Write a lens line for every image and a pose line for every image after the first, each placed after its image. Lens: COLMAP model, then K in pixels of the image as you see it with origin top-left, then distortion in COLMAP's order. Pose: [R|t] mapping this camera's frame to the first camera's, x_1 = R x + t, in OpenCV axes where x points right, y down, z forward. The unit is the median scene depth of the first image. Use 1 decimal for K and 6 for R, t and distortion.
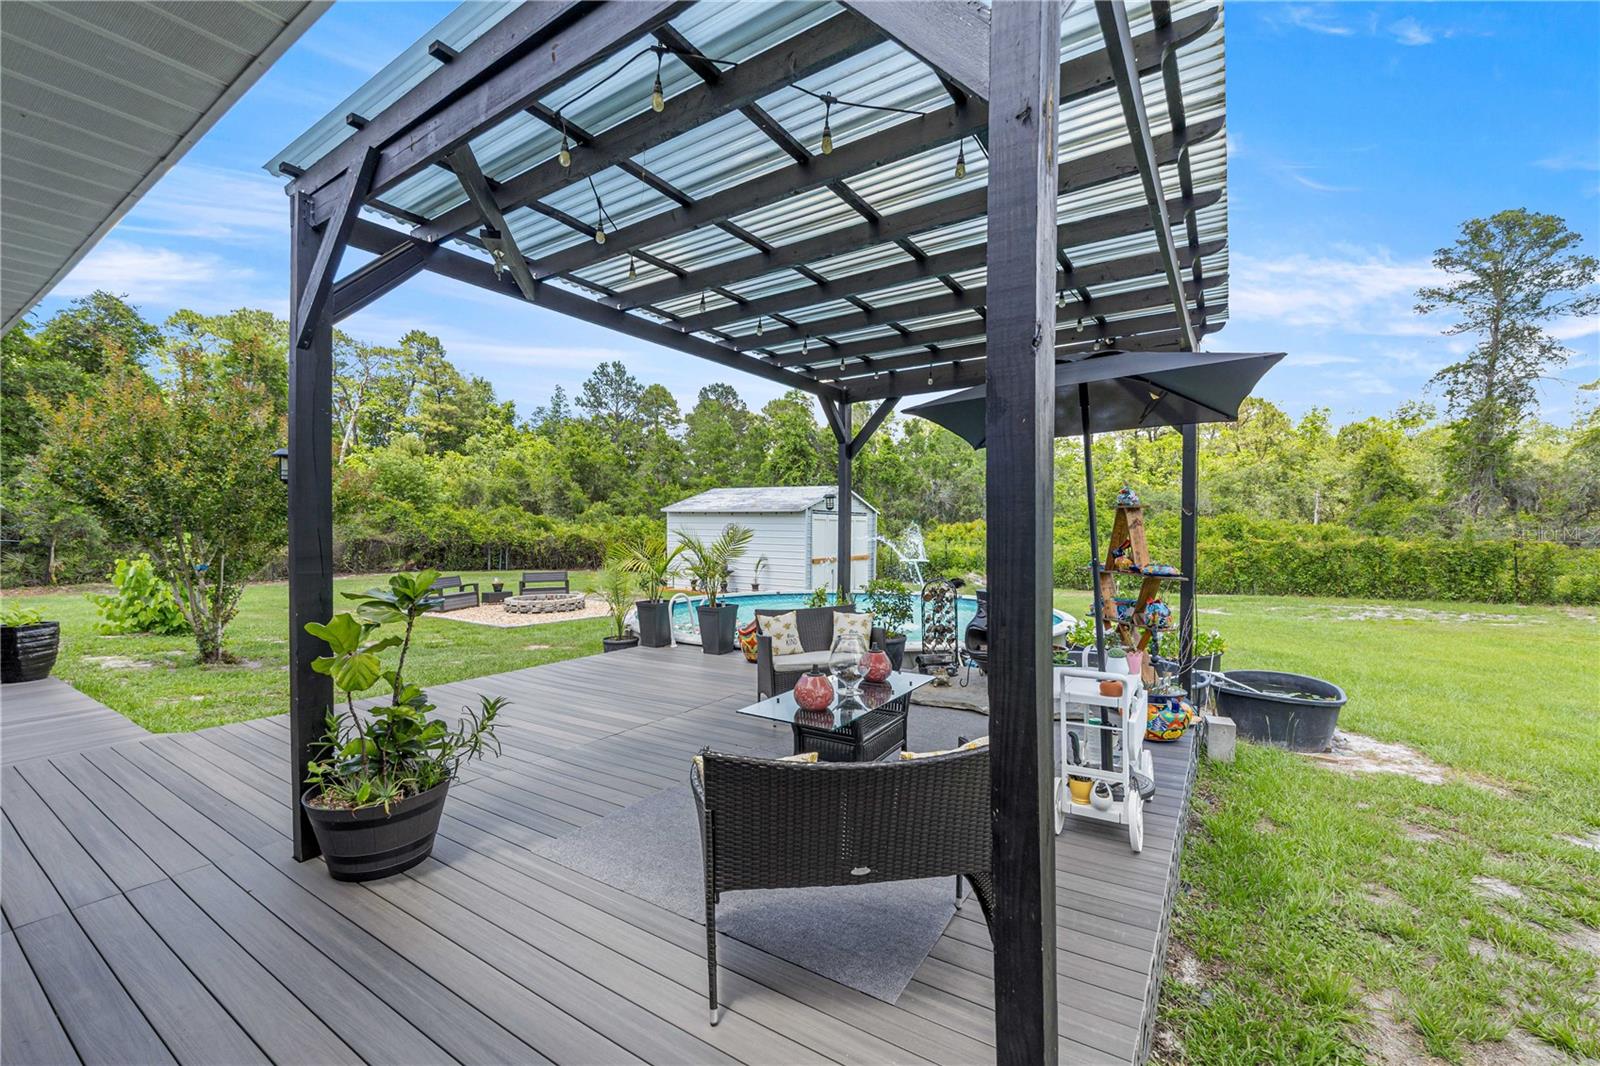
lens RADIAL K [[658.6, 0, 800.0], [0, 658.6, 533.0], [0, 0, 1]] dist [0.000273, -0.000047]
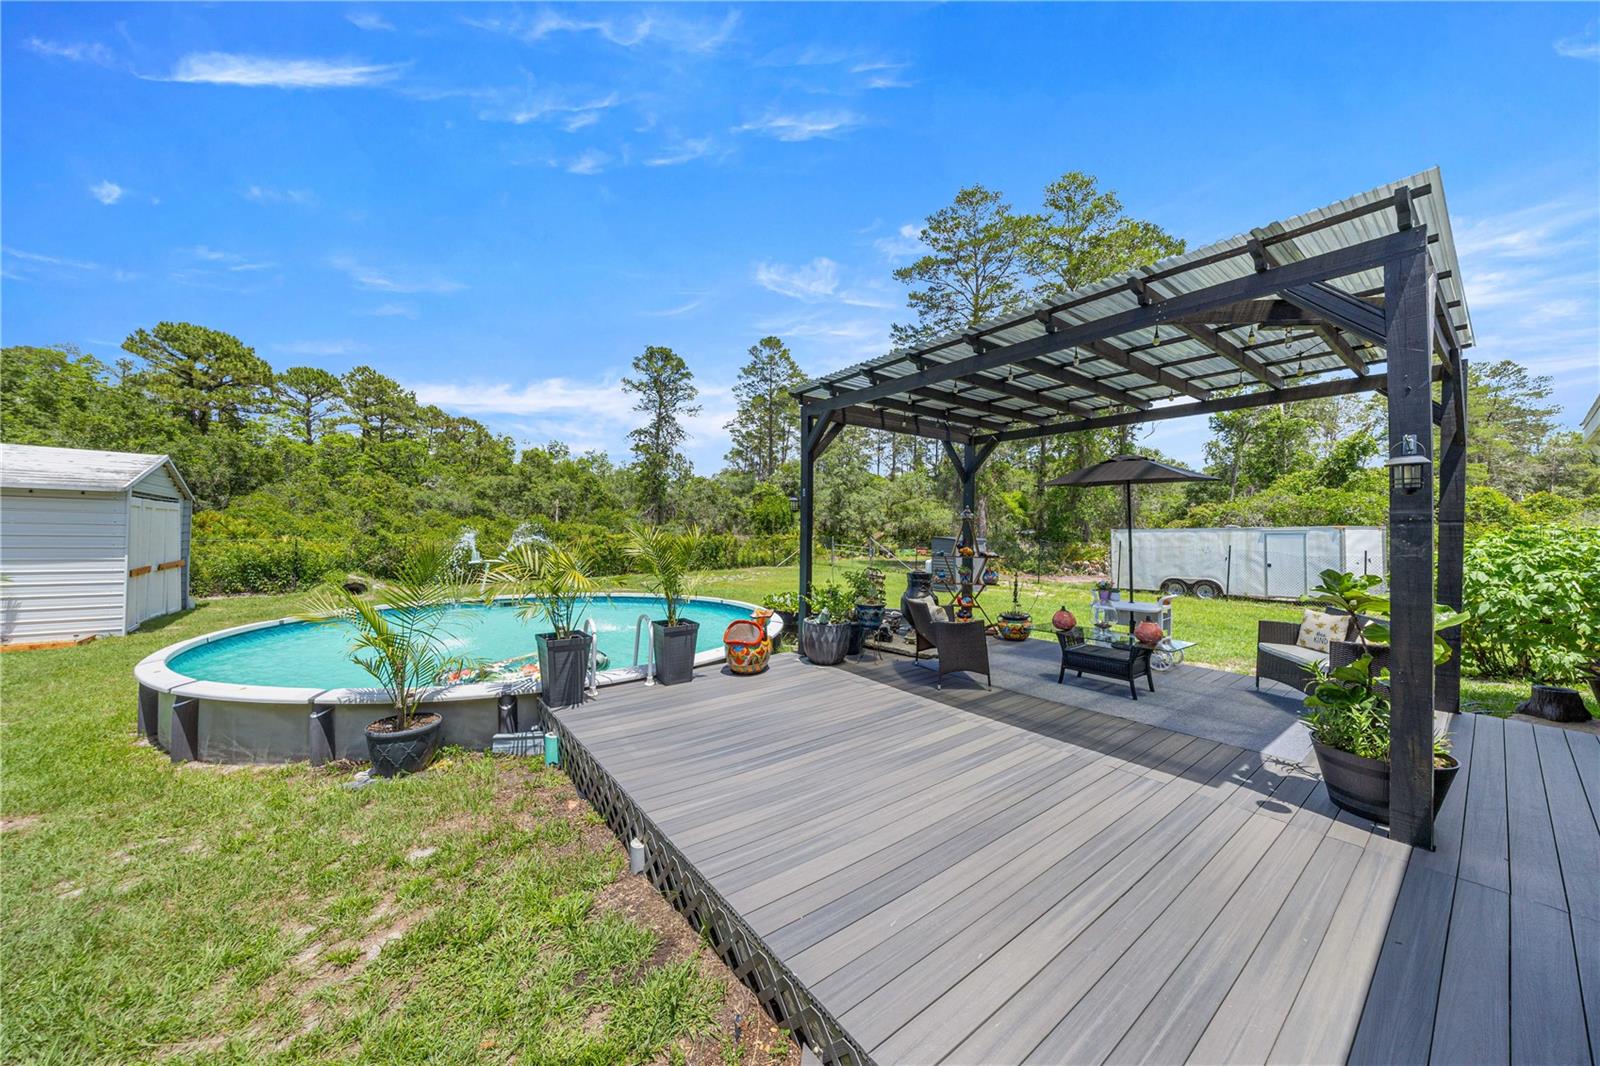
lens RADIAL K [[552.7, 0, 805.7], [0, 552.7, 524.0], [0, 0, 1]] dist [0.007742, -0.005406]
pose [[0.316210, 0.016224, 0.948550, -0.200443], [-0.008727, 0.999861, -0.014193, -0.001187], [-0.948649, -0.003790, 0.316308, 0.175379]]
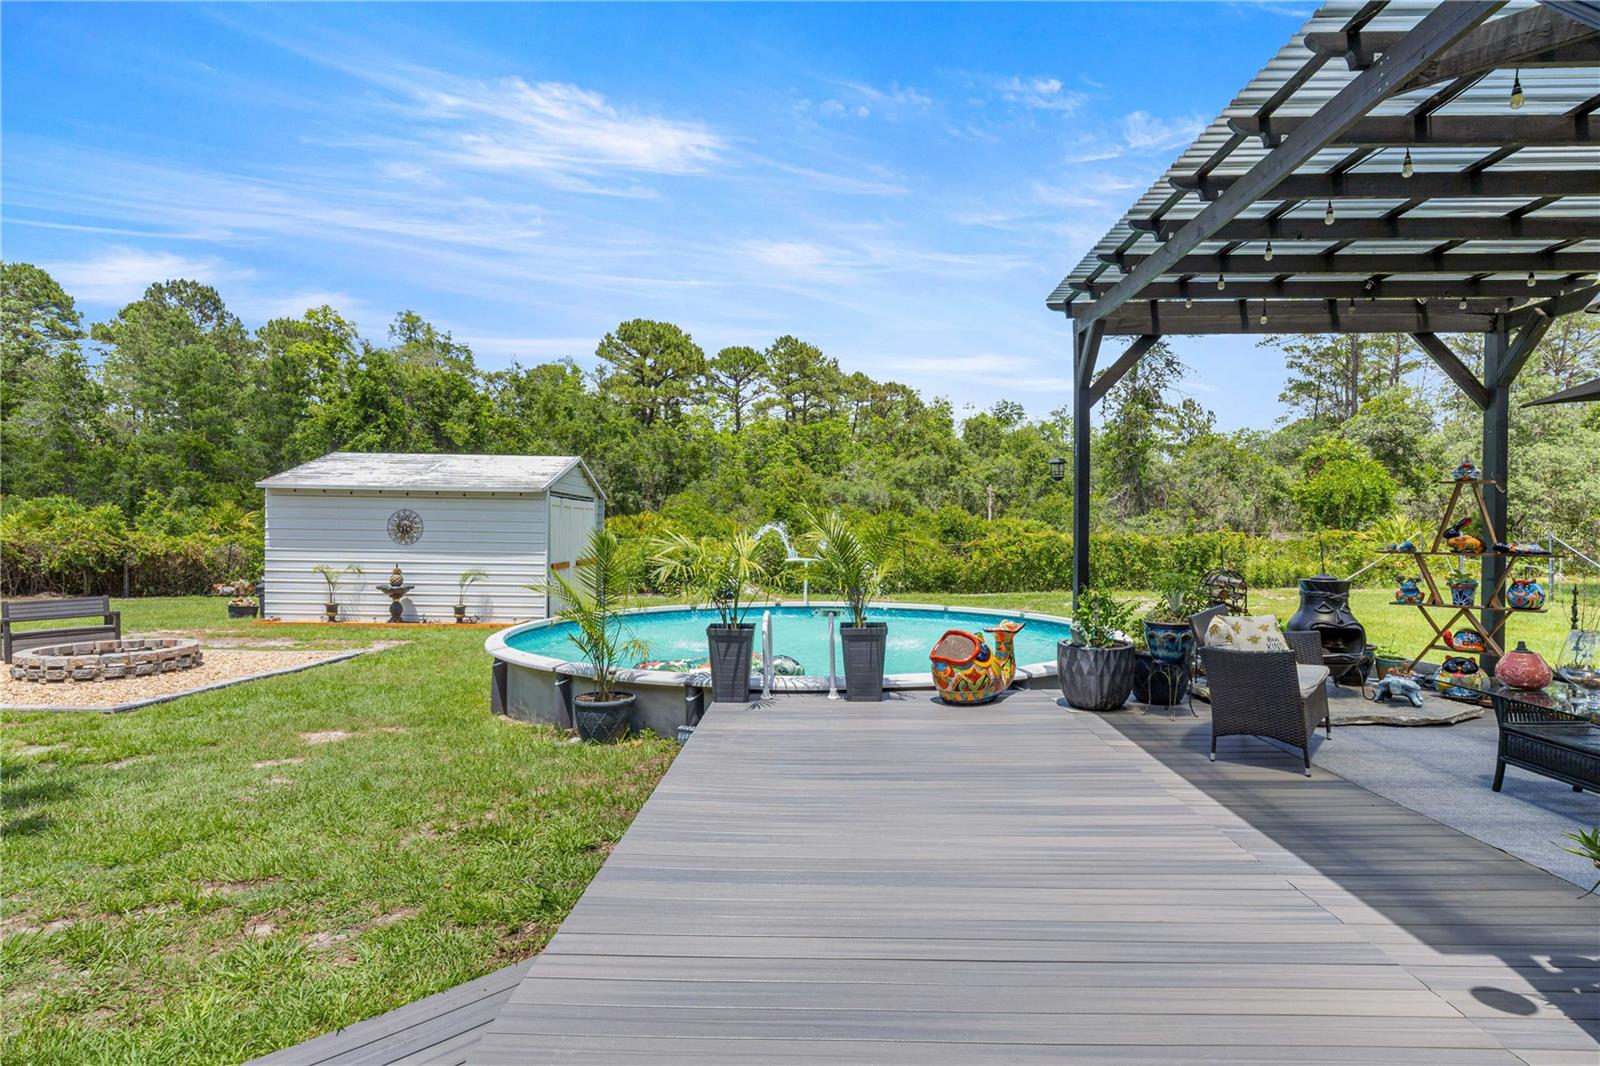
lens RADIAL K [[867.3, 0, 796.5], [0, 867.3, 528.0], [0, 0, 1]] dist [-0.000364, -0.000409]
pose [[0.848370, 0.001284, 0.529403, -0.174336], [0.000624, 0.999994, -0.003425, 0.004720], [-0.529404, 0.003236, 0.848364, 0.087055]]
